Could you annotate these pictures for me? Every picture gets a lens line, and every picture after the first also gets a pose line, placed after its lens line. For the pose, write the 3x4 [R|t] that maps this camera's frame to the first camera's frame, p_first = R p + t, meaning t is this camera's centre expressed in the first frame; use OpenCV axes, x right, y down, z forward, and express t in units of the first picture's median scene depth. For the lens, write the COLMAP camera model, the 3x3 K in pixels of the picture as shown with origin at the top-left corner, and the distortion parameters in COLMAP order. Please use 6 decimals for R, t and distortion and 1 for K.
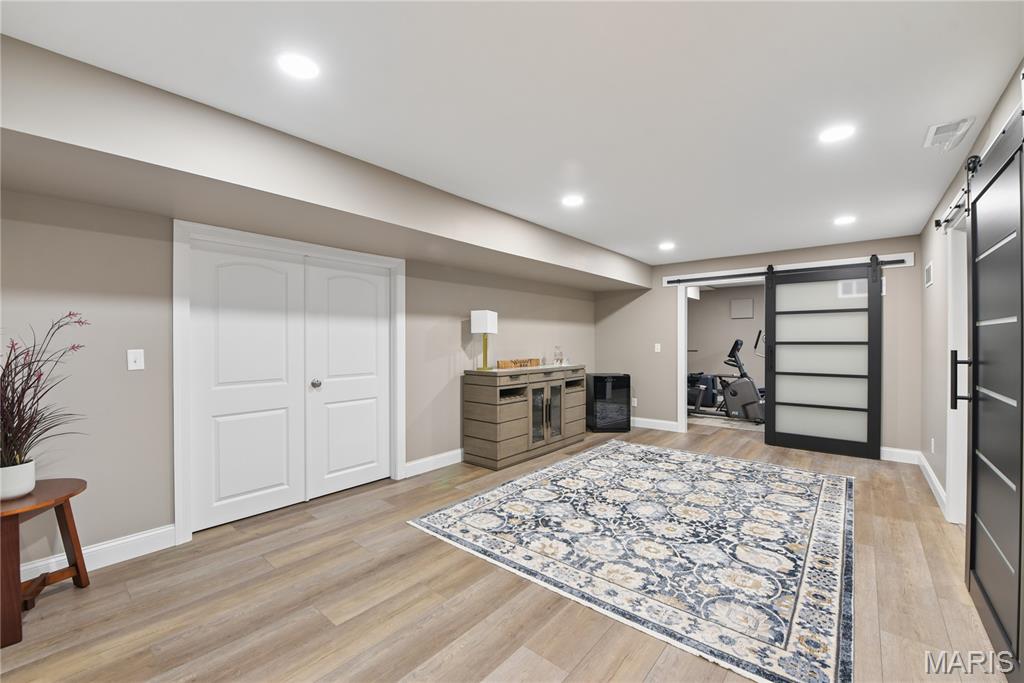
lens RADIAL K [[412.3, 0, 512.6], [0, 412.3, 343.1], [0, 0, 1]] dist [-0.019683, -0.000835]
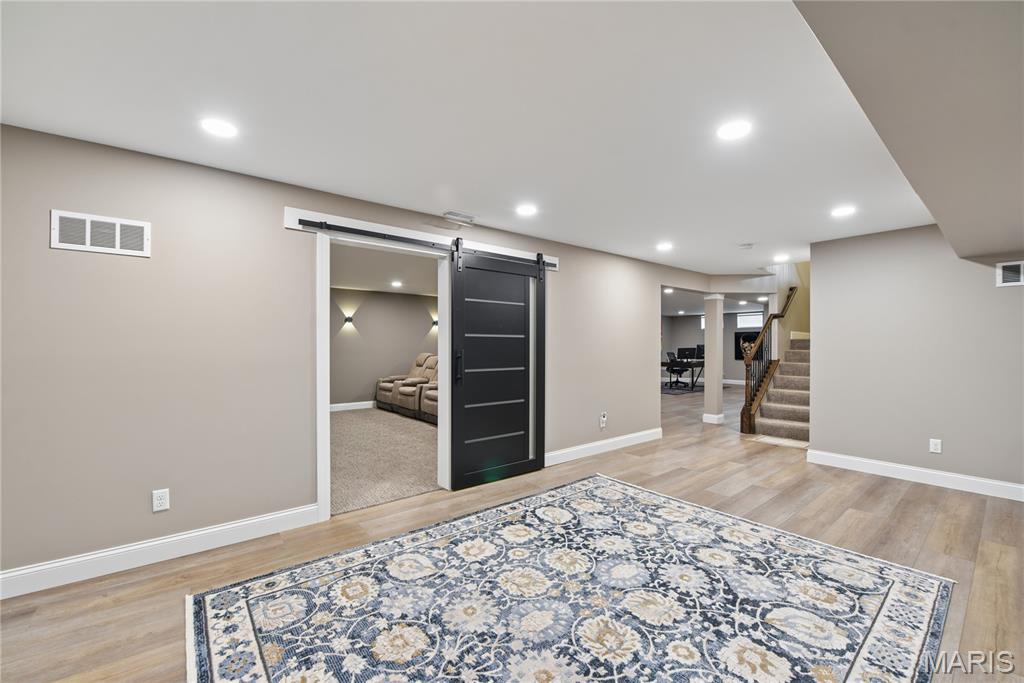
lens RADIAL K [[412.3, 0, 515.8], [0, 412.3, 341.9], [0, 0, 1]] dist [-0.019683, -0.000835]
pose [[-0.981639, 0.002992, 0.190726, 0.412390], [0.002606, 0.999994, -0.002273, -0.007955], [-0.190731, -0.001734, -0.981641, 1.943742]]
